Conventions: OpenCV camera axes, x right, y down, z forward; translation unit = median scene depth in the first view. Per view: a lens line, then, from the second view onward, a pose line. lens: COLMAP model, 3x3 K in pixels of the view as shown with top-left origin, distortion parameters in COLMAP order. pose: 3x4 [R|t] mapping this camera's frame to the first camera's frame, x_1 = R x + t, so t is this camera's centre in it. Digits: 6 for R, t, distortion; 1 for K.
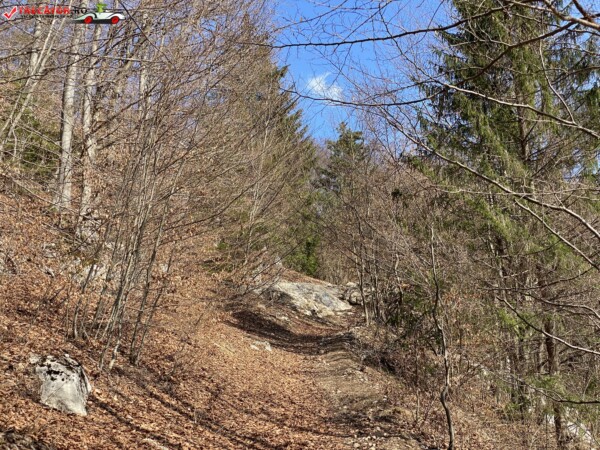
lens RADIAL K [[912.4, 0, 300.1], [0, 912.4, 225.0], [0, 0, 1]] dist [0.010331, 0.000000]
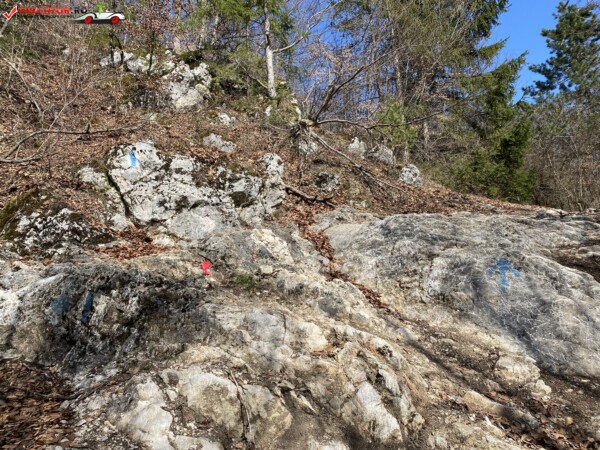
lens RADIAL K [[442.9, 0, 297.3], [0, 442.9, 218.8], [0, 0, 1]] dist [0.004483, -0.000669]
pose [[0.853700, -0.125363, -0.505451, 0.039667], [0.140327, 0.990068, -0.008549, 0.063582], [0.501503, -0.063630, 0.862813, 0.914317]]
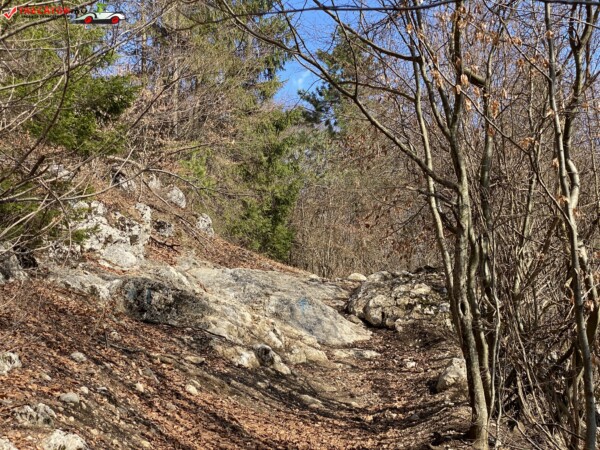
lens RADIAL K [[895.4, 0, 301.7], [0, 895.4, 225.6], [0, 0, 1]] dist [0.039744, 0.000000]
pose [[0.999499, 0.025529, 0.018688, 0.019102], [-0.025574, 0.999671, 0.002146, 0.043665], [-0.018627, -0.002623, 0.999823, 0.617846]]
